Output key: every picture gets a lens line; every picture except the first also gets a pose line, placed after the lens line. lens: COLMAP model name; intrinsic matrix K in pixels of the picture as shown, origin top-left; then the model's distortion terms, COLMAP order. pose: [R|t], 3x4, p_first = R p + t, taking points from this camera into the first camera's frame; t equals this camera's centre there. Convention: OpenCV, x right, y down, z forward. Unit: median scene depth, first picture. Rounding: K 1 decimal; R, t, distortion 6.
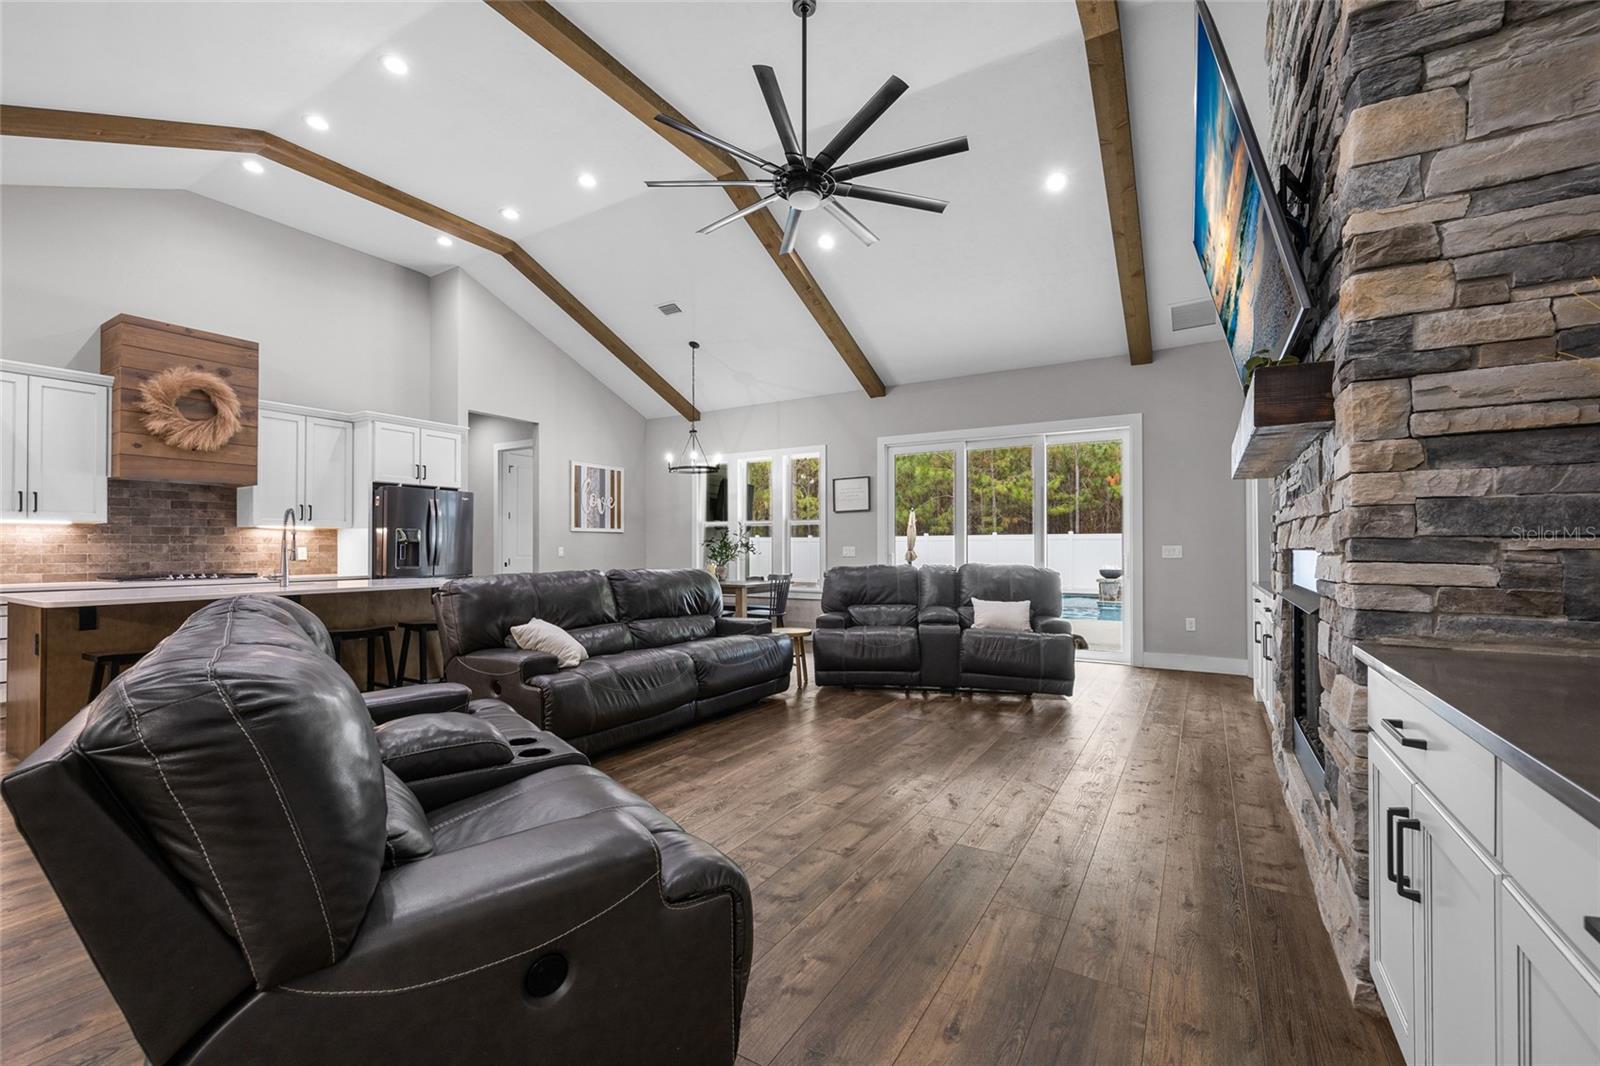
lens RADIAL K [[675.8, 0, 792.9], [0, 675.8, 536.3], [0, 0, 1]] dist [0.000365, 0.000097]
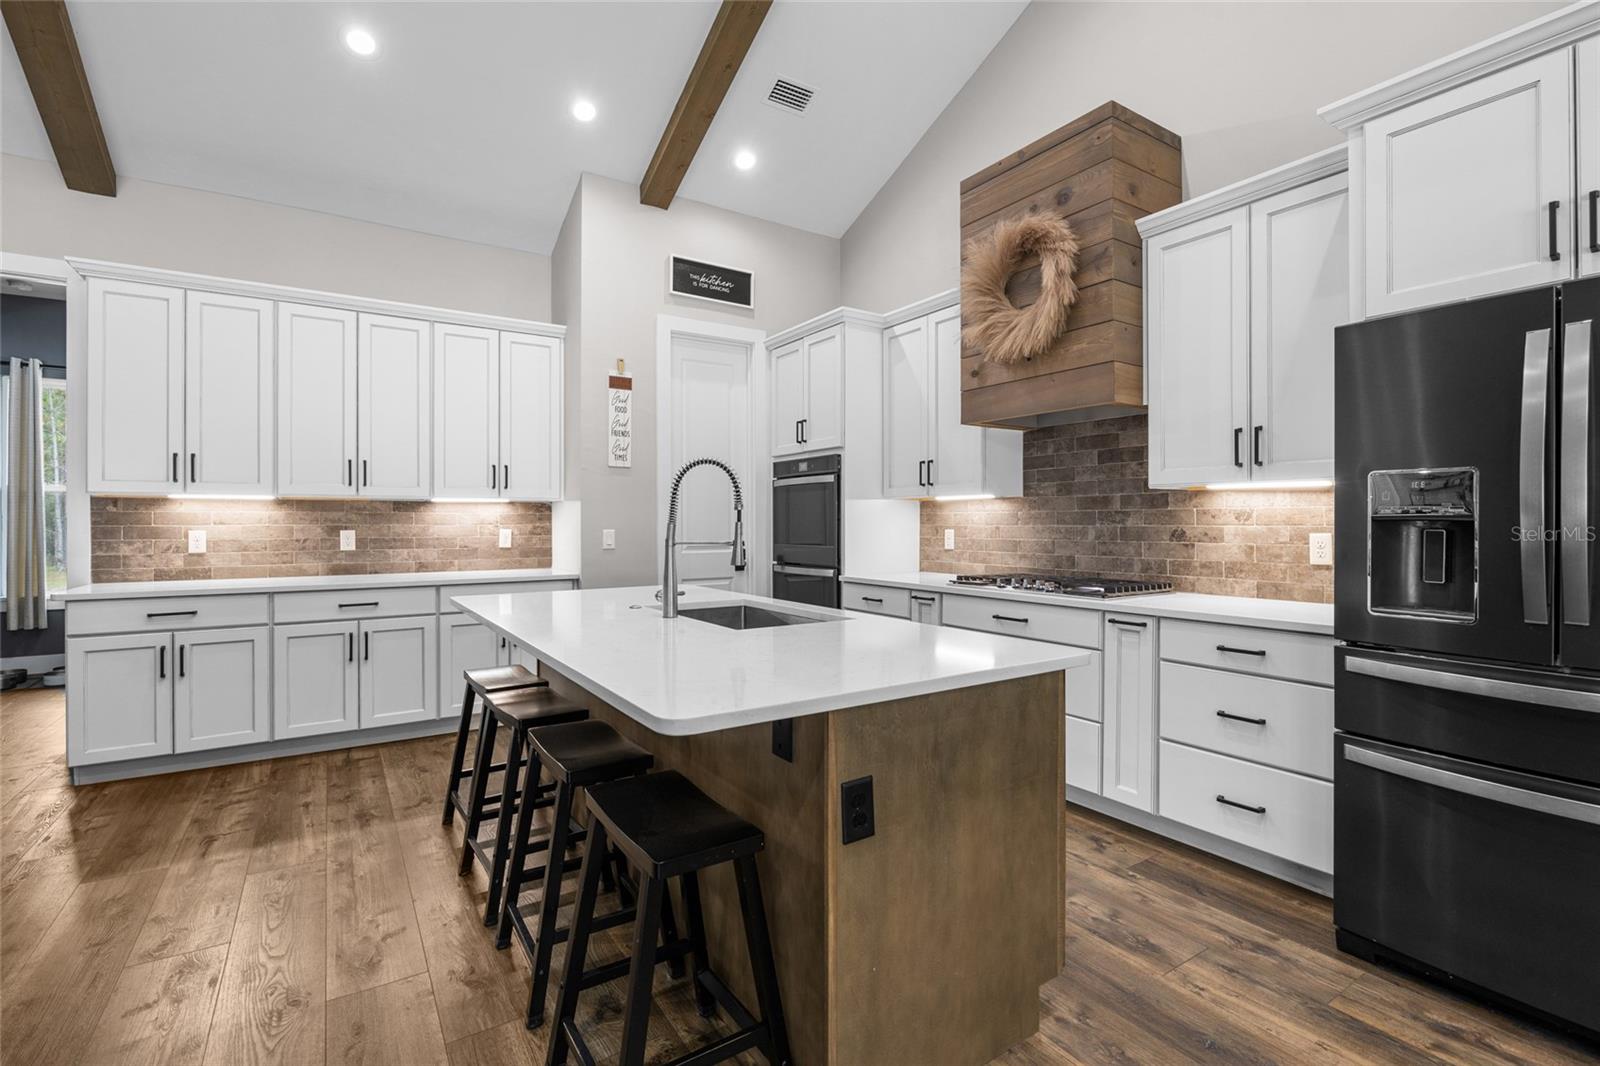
lens RADIAL K [[740.2, 0, 800.0], [0, 740.2, 533.0], [0, 0, 1]] dist [-0.000729, -0.000056]
pose [[-0.433755, 0.004196, -0.901021, -0.234323], [0.006851, 0.999976, 0.001359, 0.015537], [0.901005, -0.005584, -0.433773, 1.058505]]
